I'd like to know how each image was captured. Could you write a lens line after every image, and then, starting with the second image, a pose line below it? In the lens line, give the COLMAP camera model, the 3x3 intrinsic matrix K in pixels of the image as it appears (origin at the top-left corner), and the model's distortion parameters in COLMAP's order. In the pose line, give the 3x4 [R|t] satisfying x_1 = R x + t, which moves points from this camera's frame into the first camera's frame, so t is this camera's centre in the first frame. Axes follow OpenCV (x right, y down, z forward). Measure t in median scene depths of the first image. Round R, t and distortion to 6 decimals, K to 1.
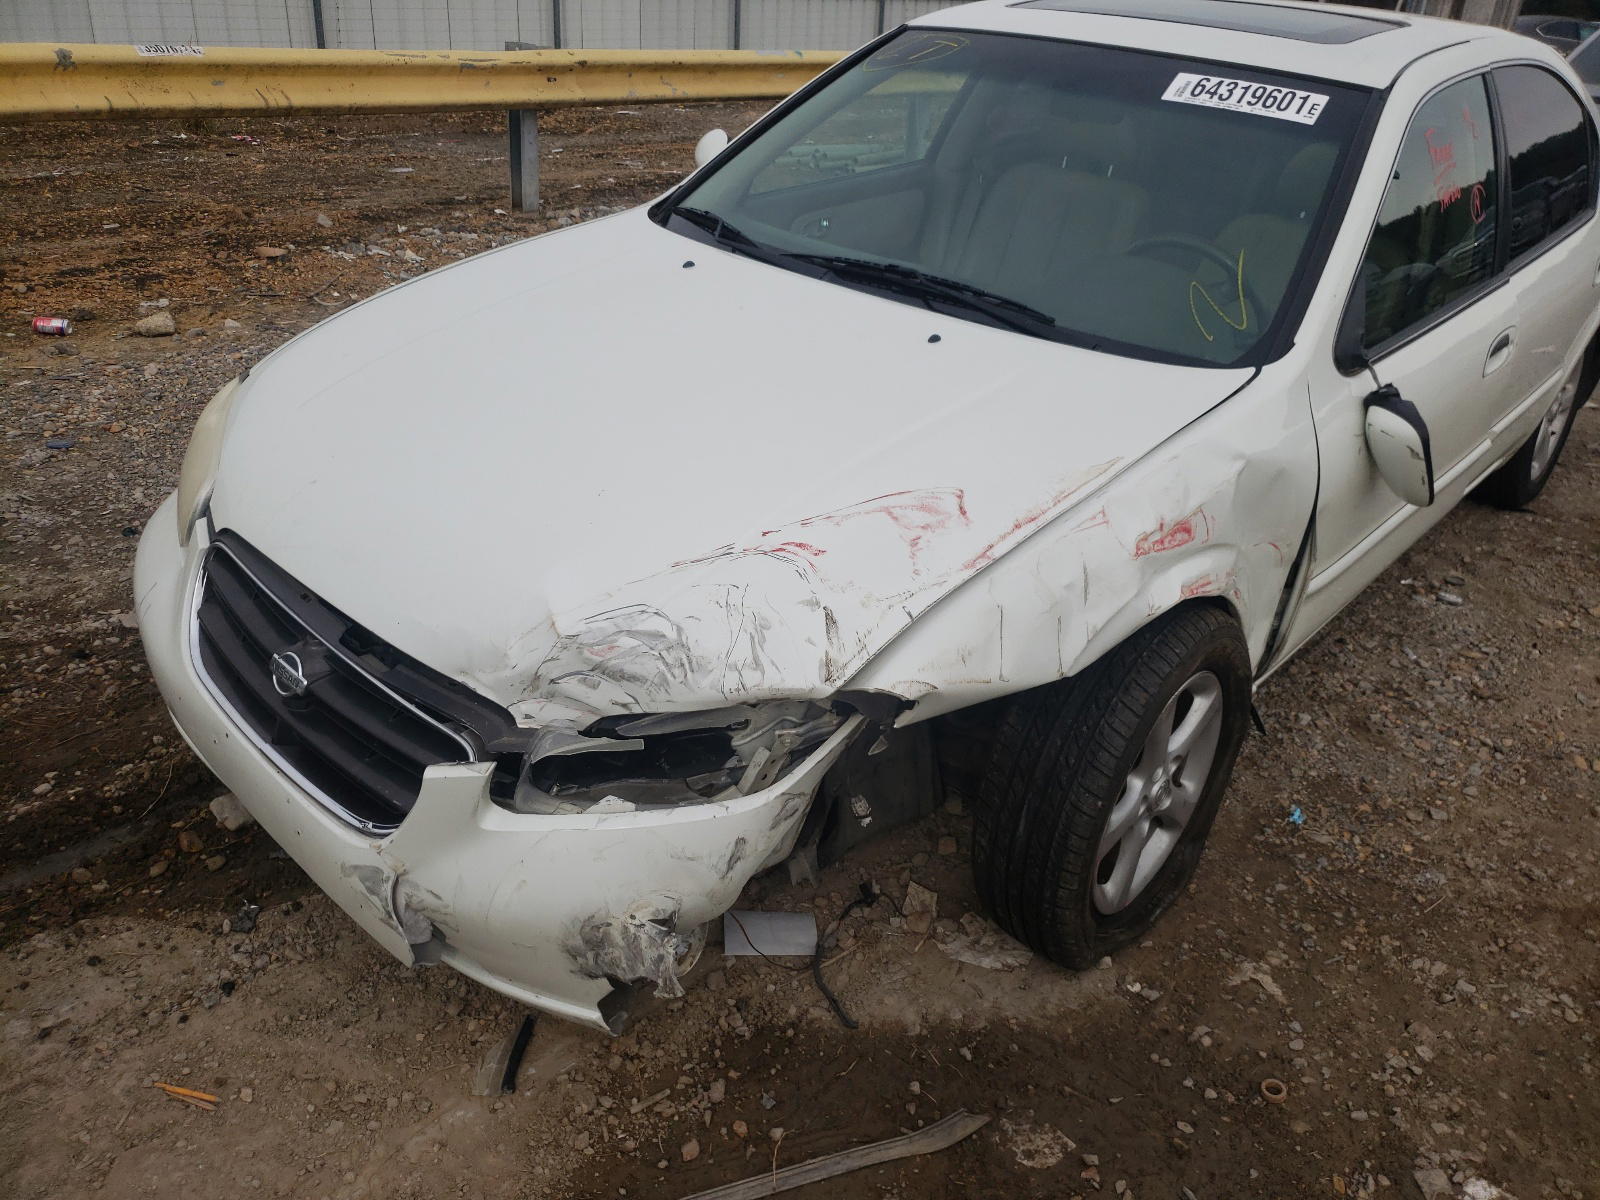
lens RADIAL K [[1221.9, 0, 811.1], [0, 1221.9, 589.5], [0, 0, 1]] dist [-0.001220, 0.021308]
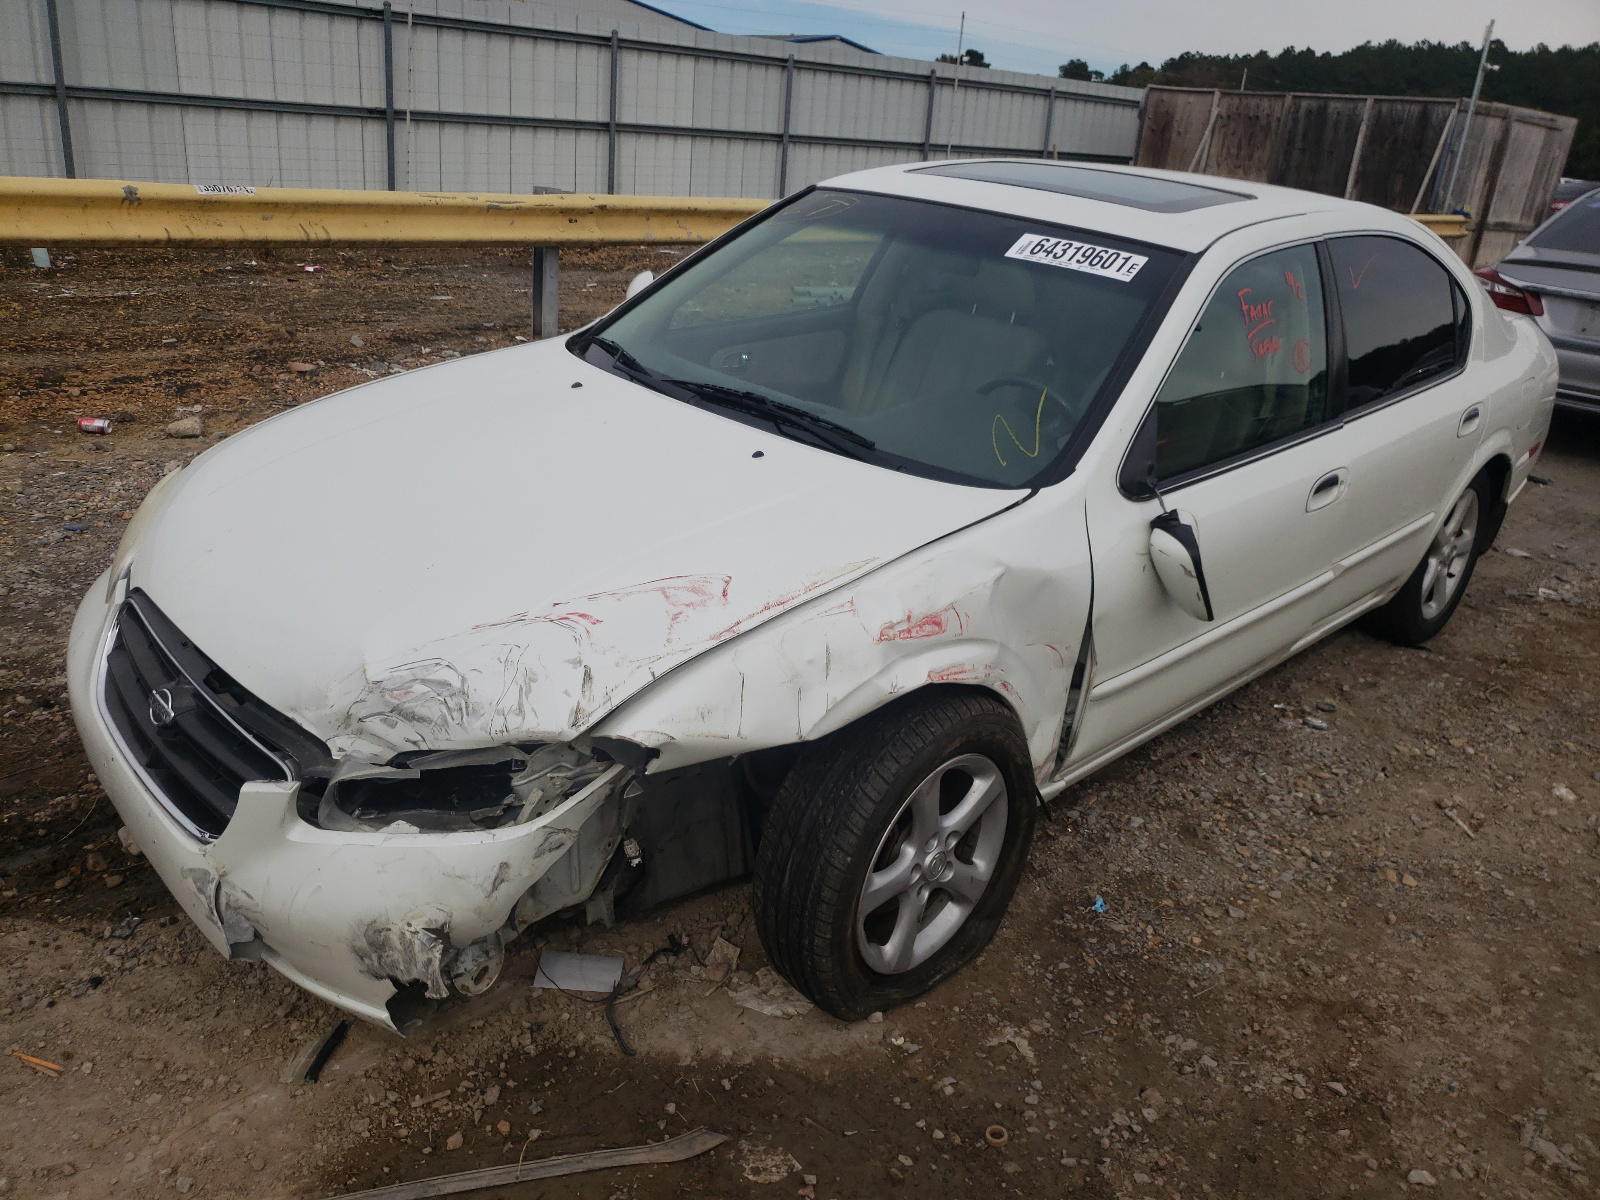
lens RADIAL K [[1221.9, 0, 784.6], [0, 1221.9, 608.8], [0, 0, 1]] dist [-0.001220, 0.021308]
pose [[0.996816, 0.045456, -0.065505, 0.218049], [-0.051135, 0.994824, -0.087812, 0.041626], [0.061174, 0.090882, 0.993981, -0.132344]]
